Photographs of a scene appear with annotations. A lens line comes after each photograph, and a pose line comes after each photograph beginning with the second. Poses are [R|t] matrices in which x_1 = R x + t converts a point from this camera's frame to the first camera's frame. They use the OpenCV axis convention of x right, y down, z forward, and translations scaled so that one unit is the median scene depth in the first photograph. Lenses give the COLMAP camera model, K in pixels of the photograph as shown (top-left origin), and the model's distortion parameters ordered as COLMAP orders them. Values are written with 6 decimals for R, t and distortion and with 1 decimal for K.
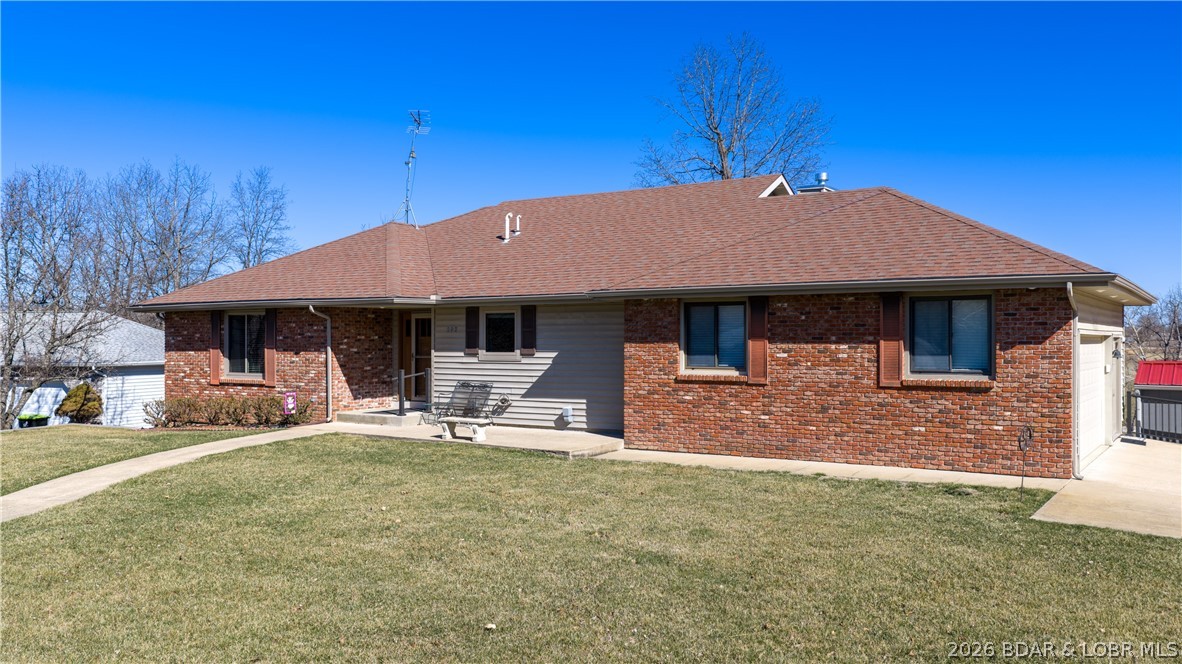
lens RADIAL K [[970.7, 0, 591.0], [0, 970.7, 332.0], [0, 0, 1]] dist [0.040035, -0.094384]
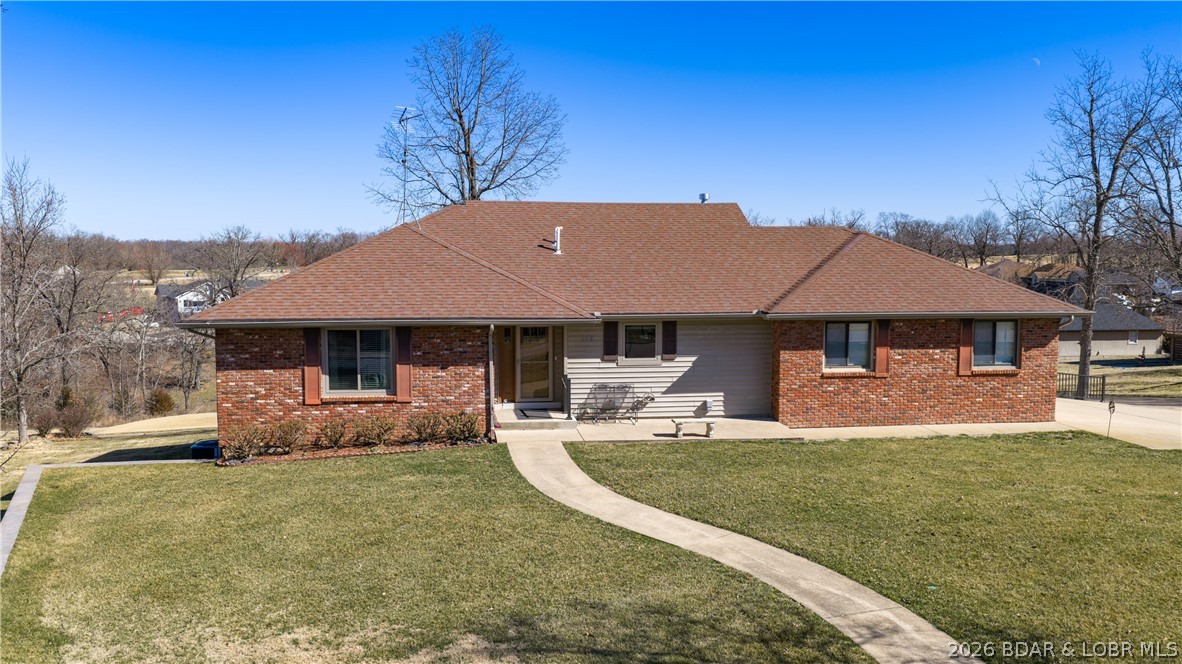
lens RADIAL K [[970.7, 0, 591.0], [0, 970.7, 332.0], [0, 0, 1]] dist [0.040035, -0.094384]
pose [[0.754393, -0.051448, 0.654404, -0.932868], [-0.007616, 0.996171, 0.087097, -0.116158], [-0.656379, -0.070689, 0.751112, 0.148362]]
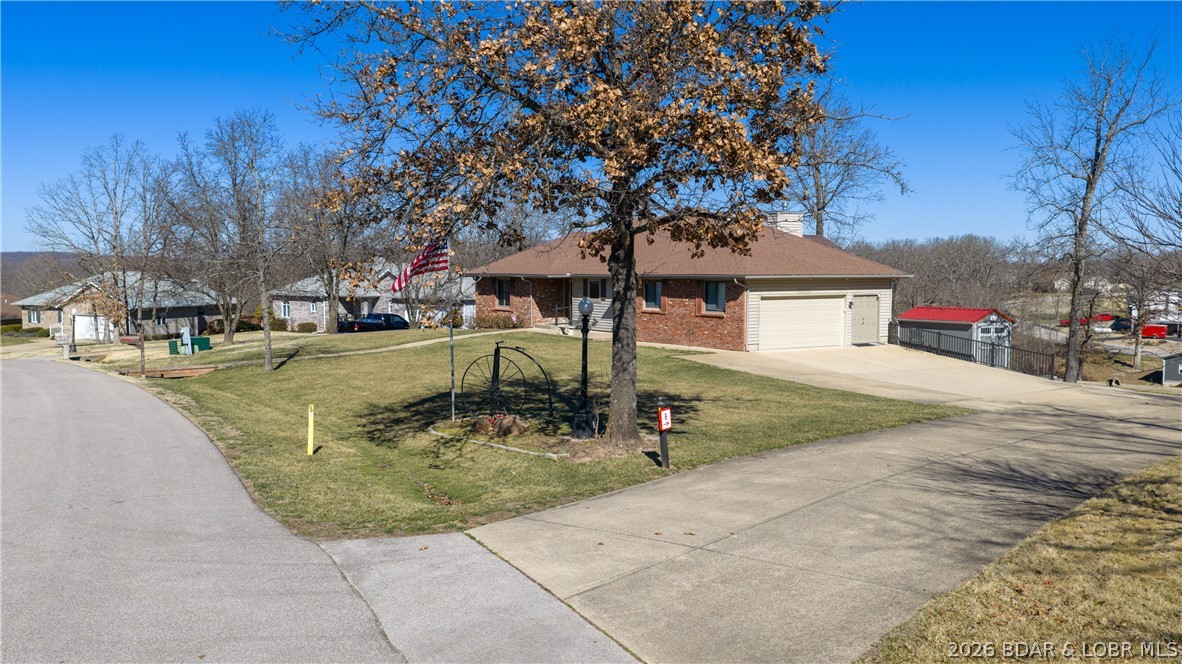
lens RADIAL K [[970.7, 0, 591.0], [0, 970.7, 332.0], [0, 0, 1]] dist [0.040035, -0.094384]
pose [[0.923326, 0.025092, -0.383196, 0.783108], [0.003114, 0.997341, 0.072810, -0.067423], [0.384004, -0.068421, 0.920793, -1.116253]]
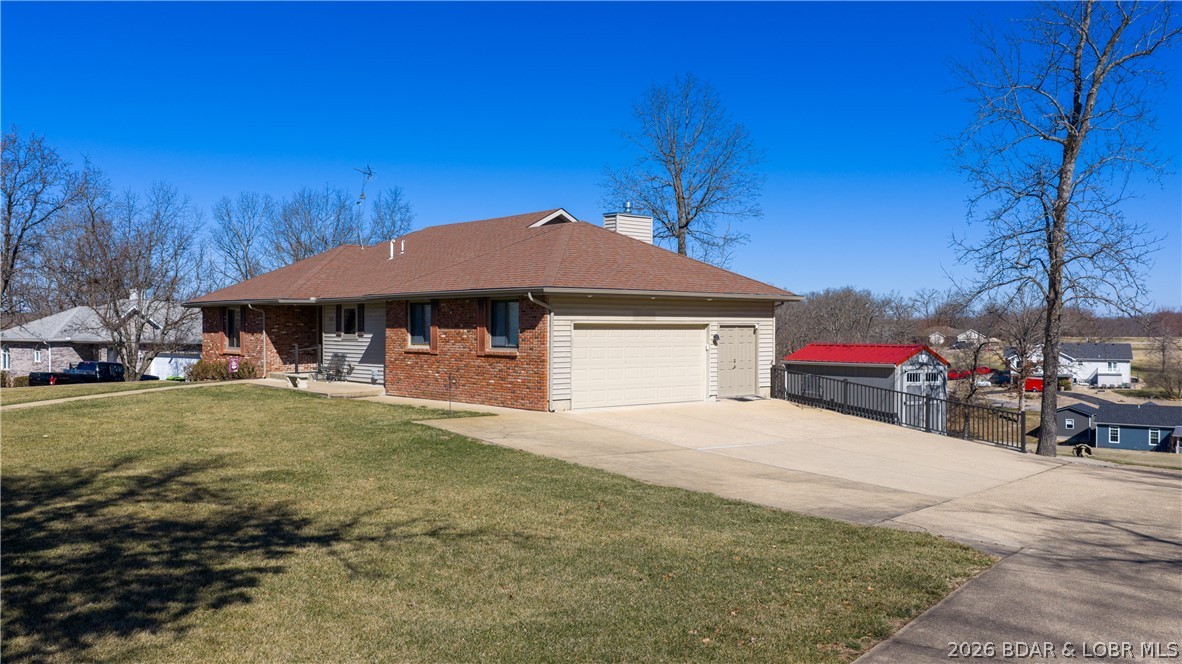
lens RADIAL K [[970.7, 0, 591.0], [0, 970.7, 332.0], [0, 0, 1]] dist [0.040035, -0.094384]
pose [[0.962080, 0.003891, -0.272738, 0.705594], [0.000017, 0.999897, 0.014328, -0.004683], [0.272766, -0.013789, 0.961982, -0.385150]]
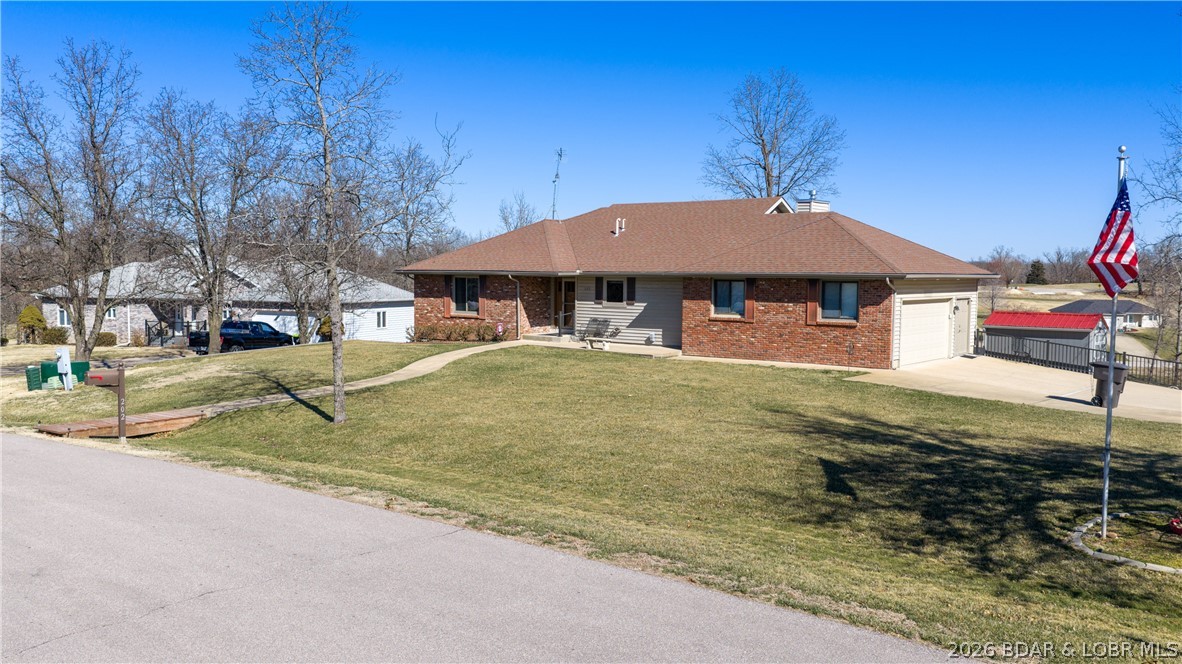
lens RADIAL K [[970.7, 0, 591.0], [0, 970.7, 332.0], [0, 0, 1]] dist [0.040035, -0.094384]
pose [[0.996374, 0.014440, -0.083845, 0.014134], [-0.008462, 0.997425, 0.071220, -0.053070], [0.084657, -0.070253, 0.993930, -0.809894]]
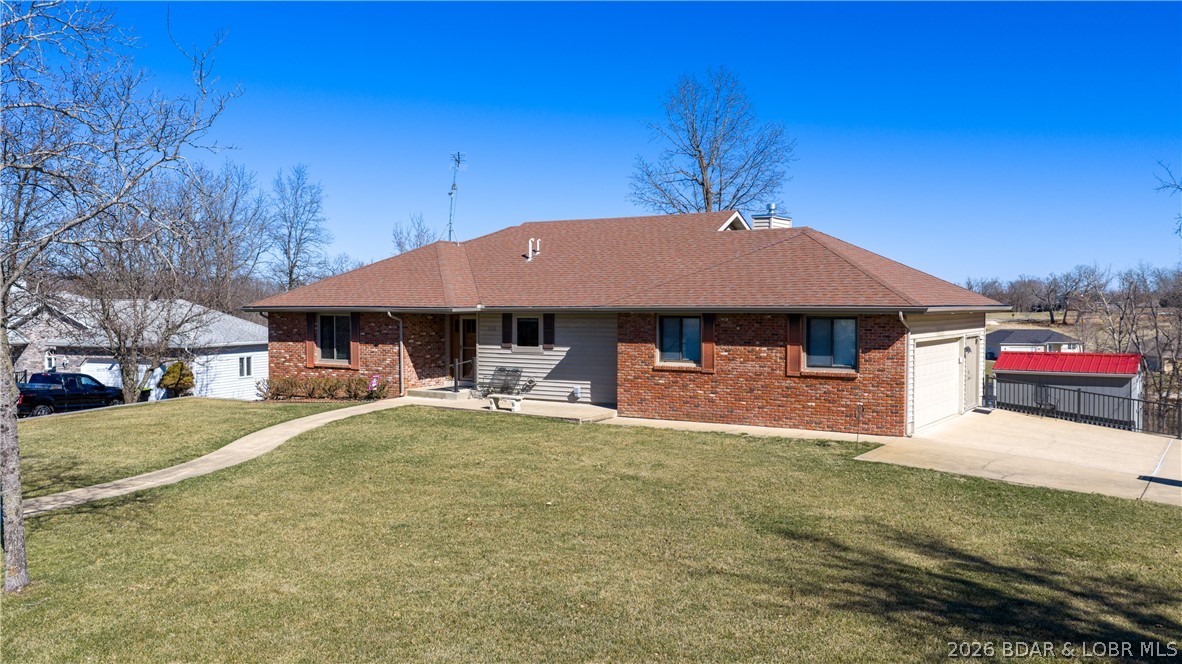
lens RADIAL K [[970.7, 0, 591.0], [0, 970.7, 332.0], [0, 0, 1]] dist [0.040035, -0.094384]
pose [[1.000000, 0.000338, 0.000200, -0.004500], [-0.000346, 0.999331, 0.036584, -0.050727], [-0.000187, -0.036585, 0.999331, -0.380692]]
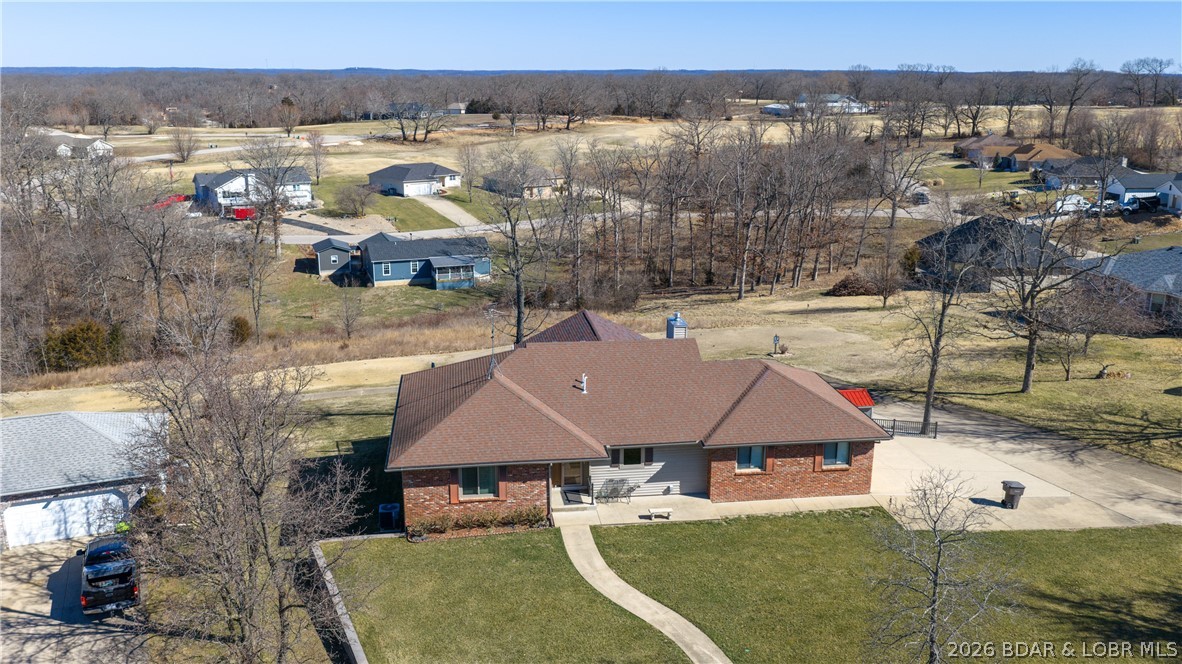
lens RADIAL K [[970.7, 0, 591.0], [0, 970.7, 332.0], [0, 0, 1]] dist [0.040035, -0.094384]
pose [[0.756188, -0.165916, 0.632970, -1.467701], [-0.010150, 0.964230, 0.264873, -0.824989], [-0.654275, -0.206719, 0.727455, -0.418374]]
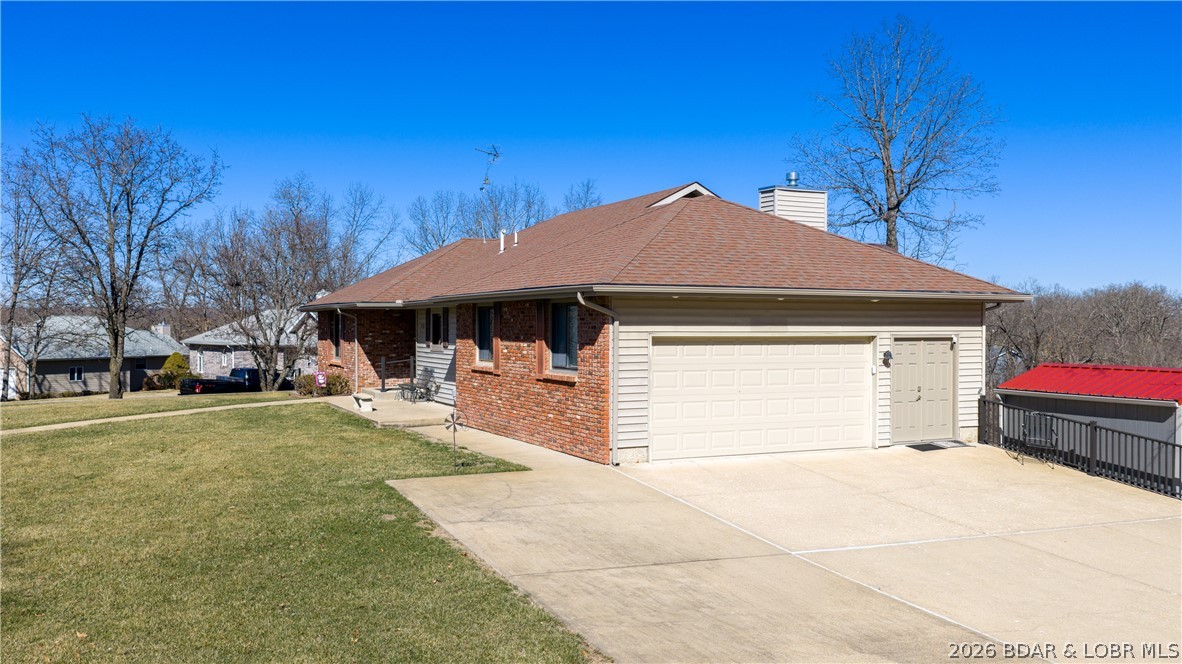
lens RADIAL K [[970.7, 0, 591.0], [0, 970.7, 332.0], [0, 0, 1]] dist [0.040035, -0.094384]
pose [[0.861761, 0.006442, -0.507274, 0.731747], [0.000995, 0.999896, 0.014389, -0.013841], [0.507314, -0.012905, 0.861664, 0.012799]]
